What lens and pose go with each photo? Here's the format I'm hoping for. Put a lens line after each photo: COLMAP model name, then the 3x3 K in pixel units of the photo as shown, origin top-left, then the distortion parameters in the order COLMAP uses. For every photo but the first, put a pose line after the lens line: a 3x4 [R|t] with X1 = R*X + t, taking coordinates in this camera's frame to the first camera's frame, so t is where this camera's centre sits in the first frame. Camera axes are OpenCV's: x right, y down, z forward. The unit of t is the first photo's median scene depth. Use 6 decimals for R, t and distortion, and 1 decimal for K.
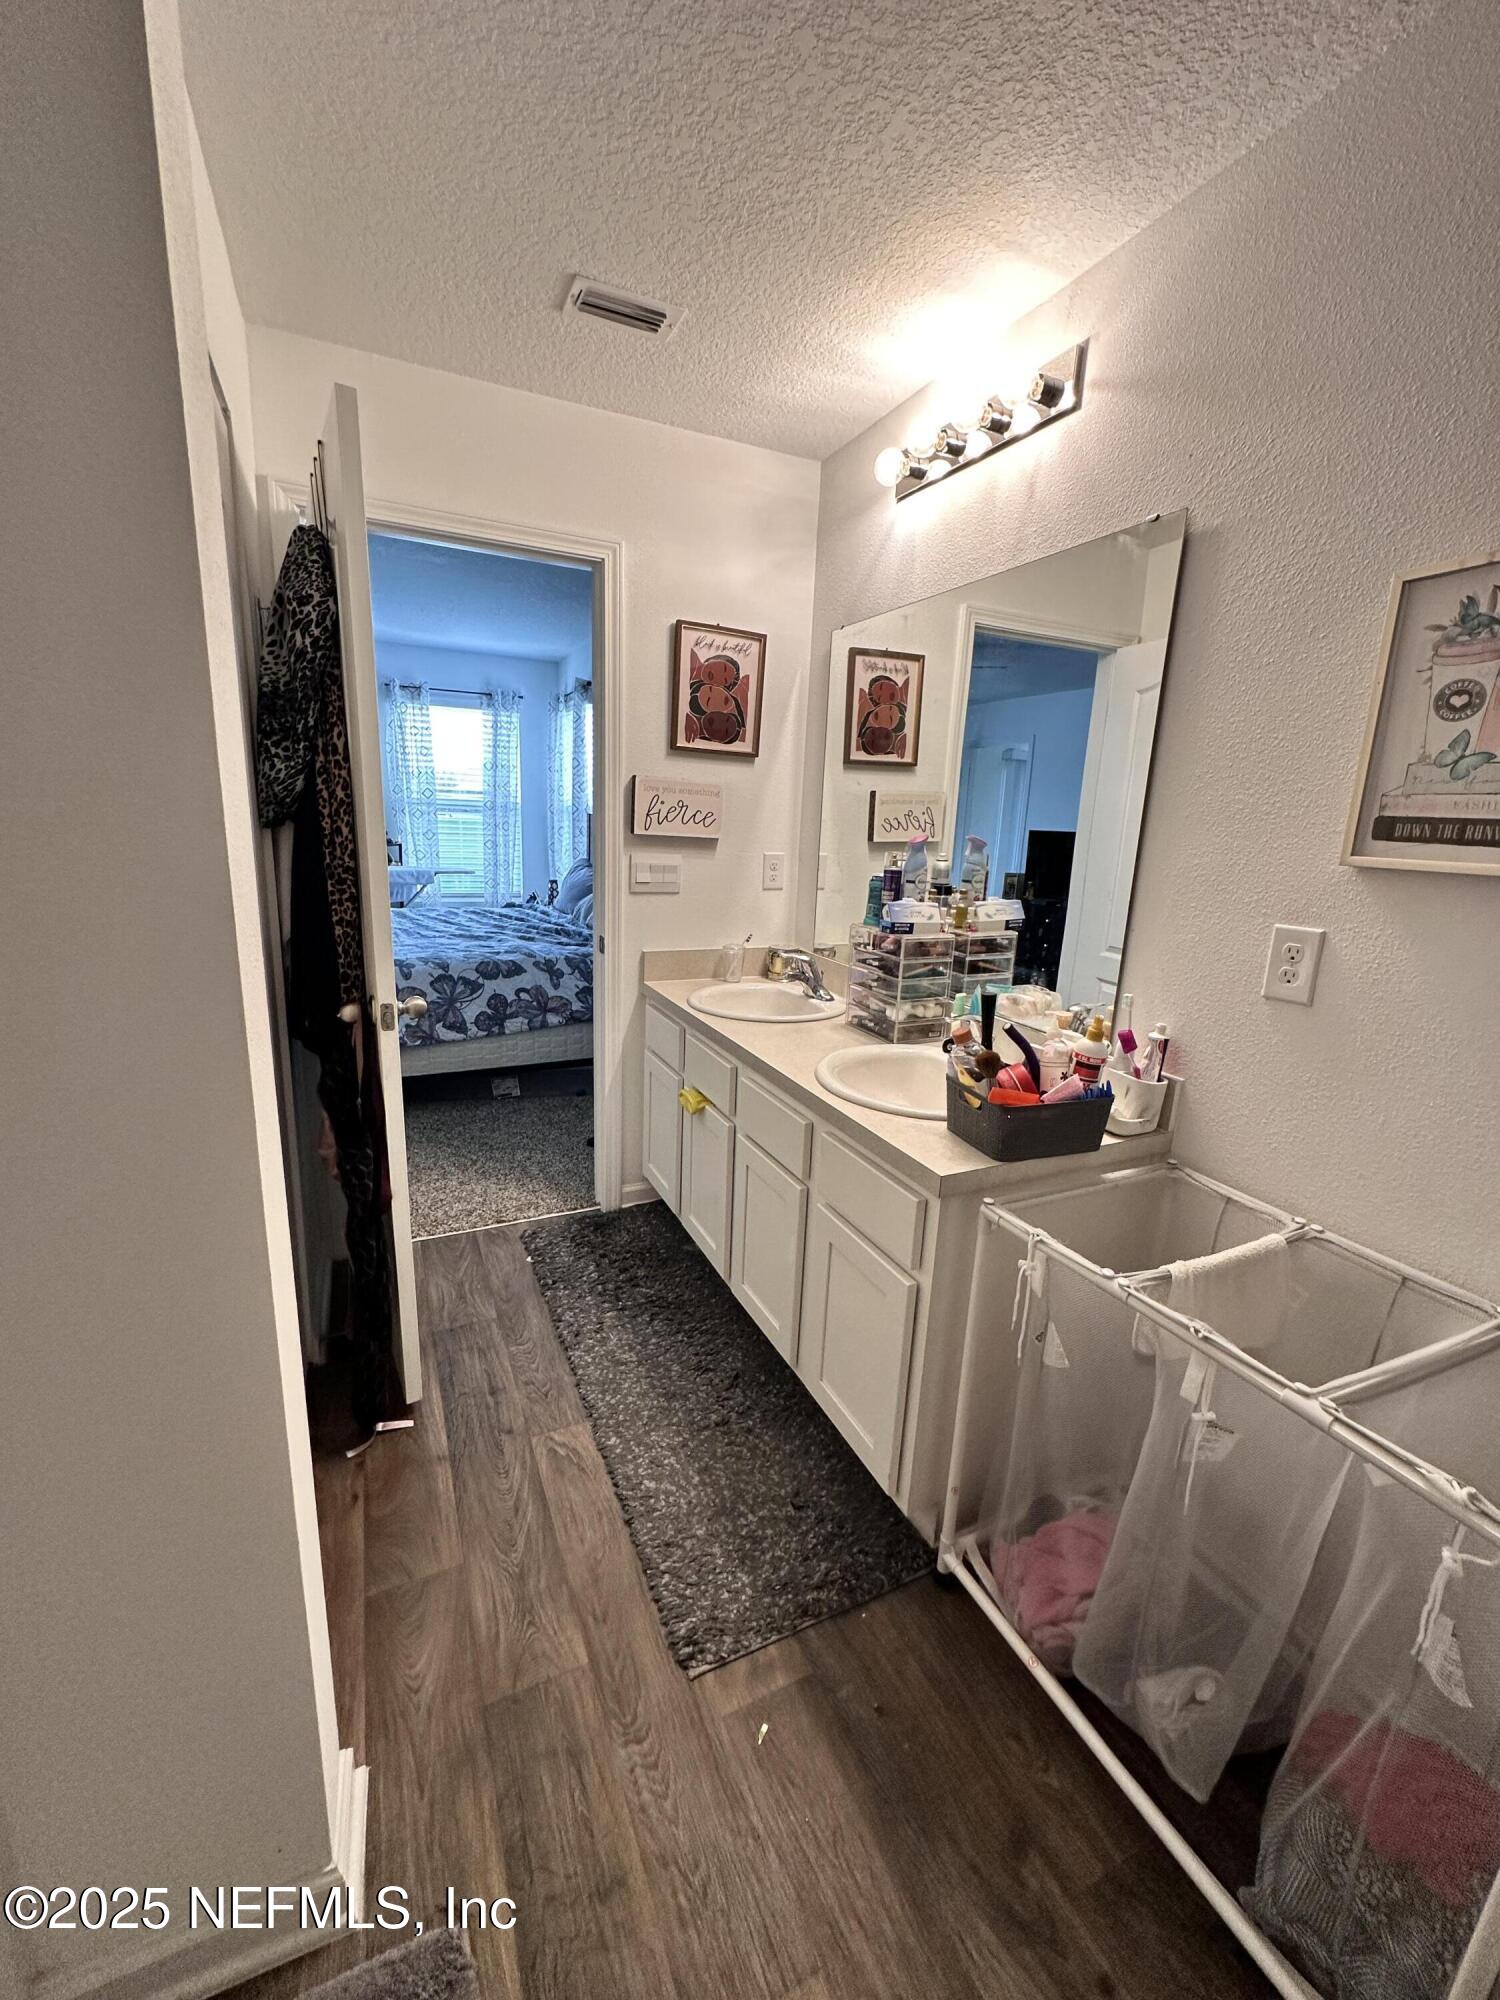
lens RADIAL K [[798.2, 0, 747.4], [0, 798.2, 1000.6], [0, 0, 1]] dist [-0.000371, -0.000011]
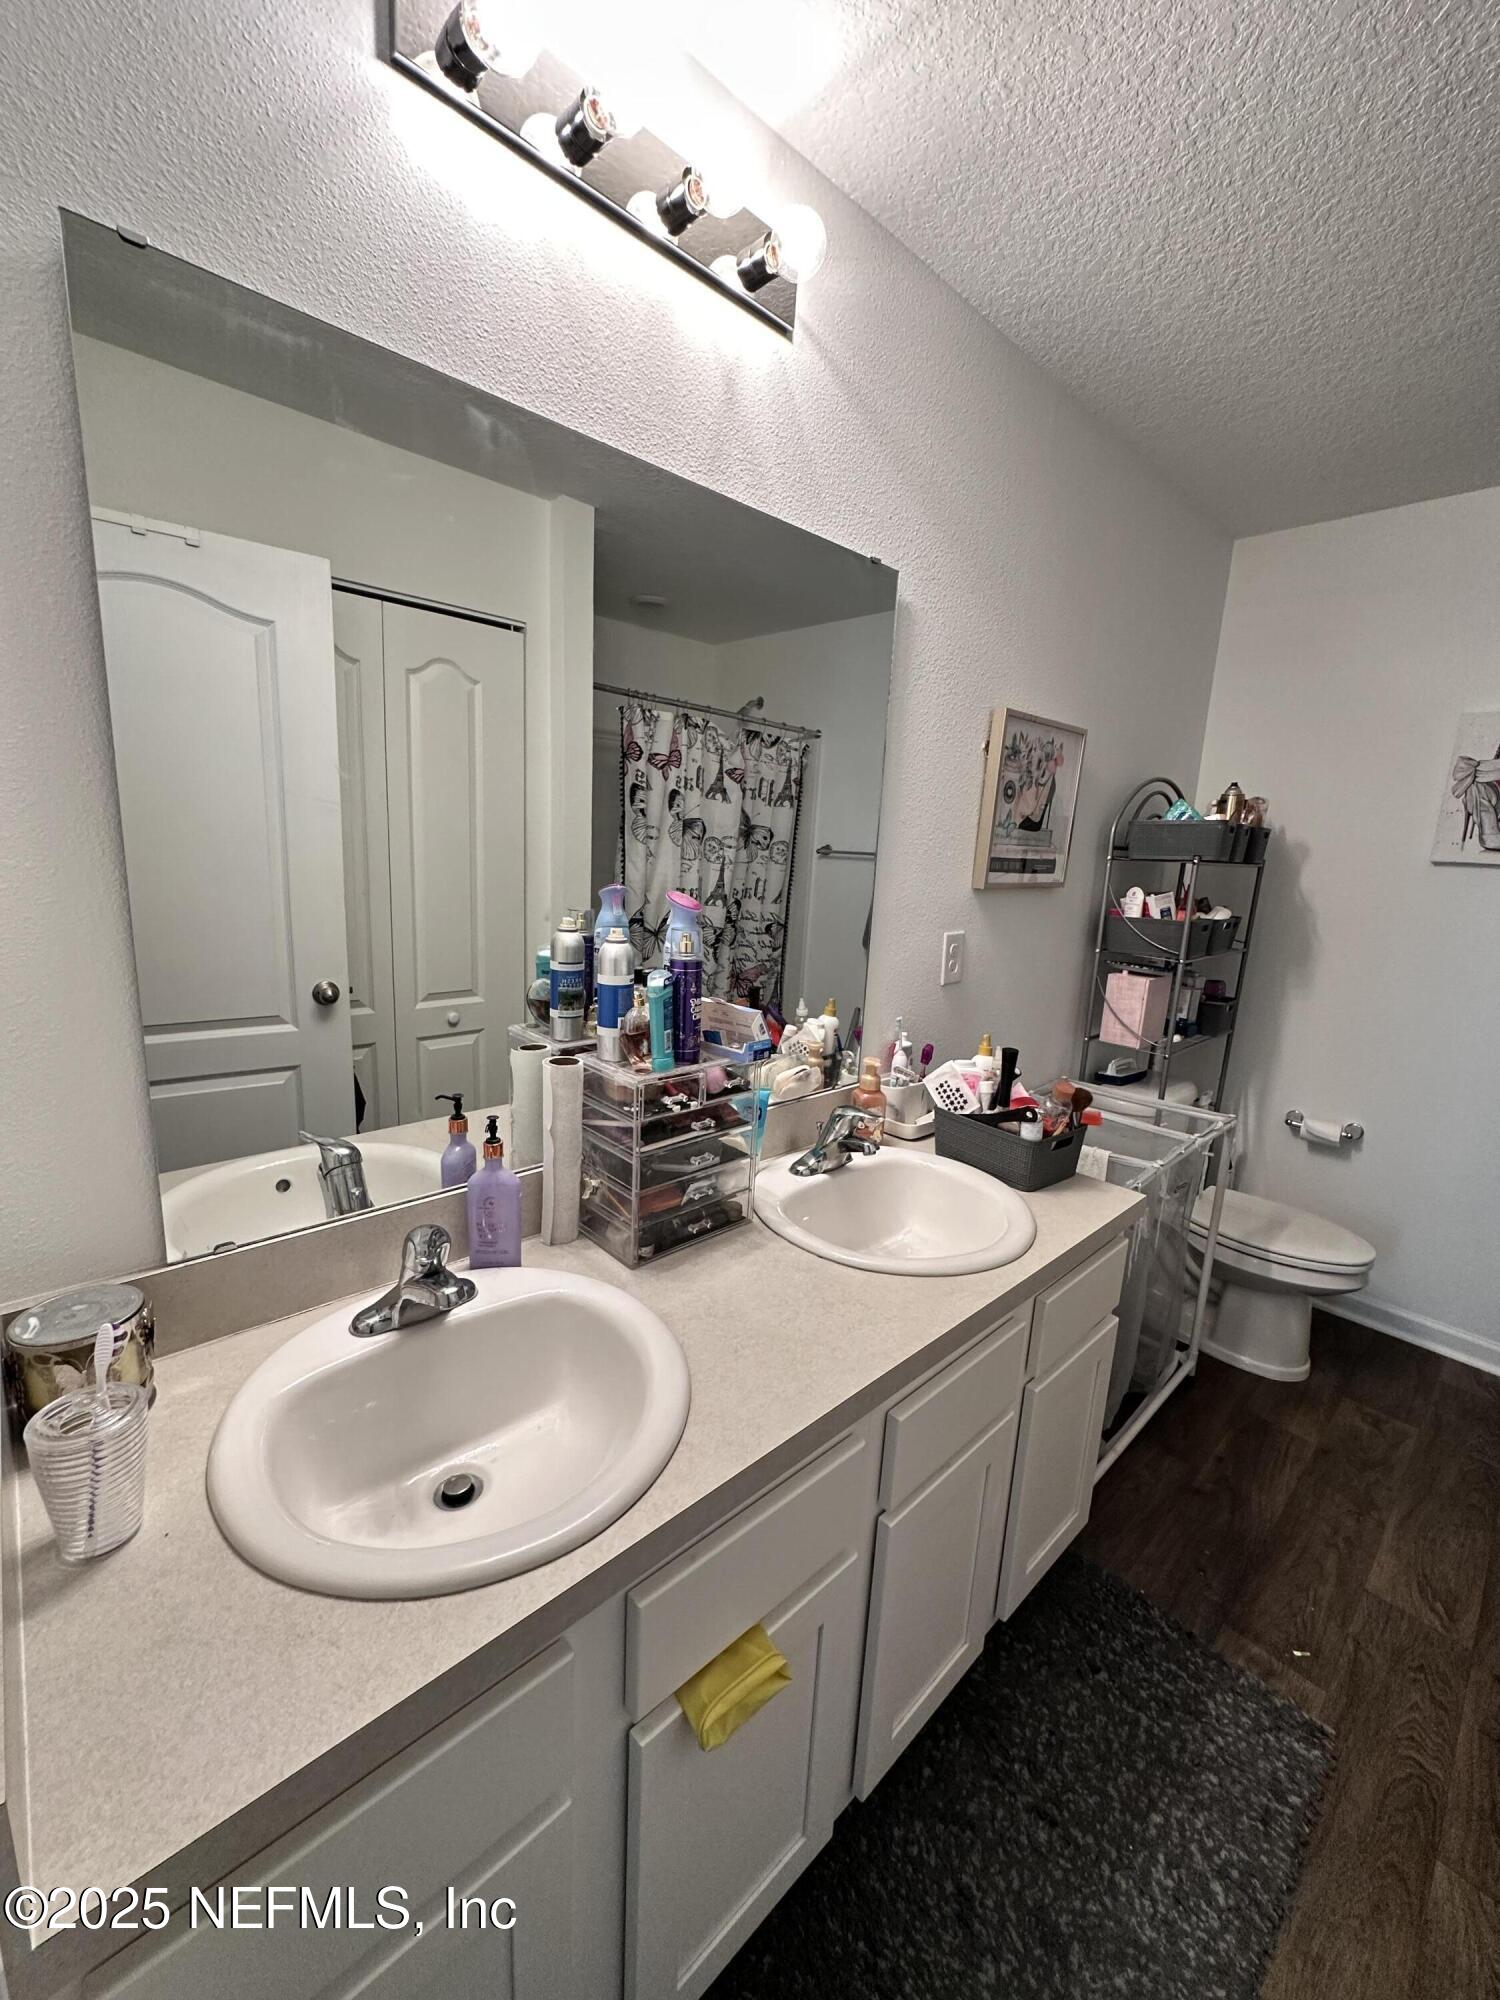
lens RADIAL K [[798.2, 0, 747.4], [0, 798.2, 1000.6], [0, 0, 1]] dist [-0.000371, -0.000011]
pose [[-0.301811, -0.196898, 0.932814, -0.477632], [0.200956, 0.943318, 0.264134, -0.343298], [-0.931948, 0.267173, -0.245136, 1.337267]]
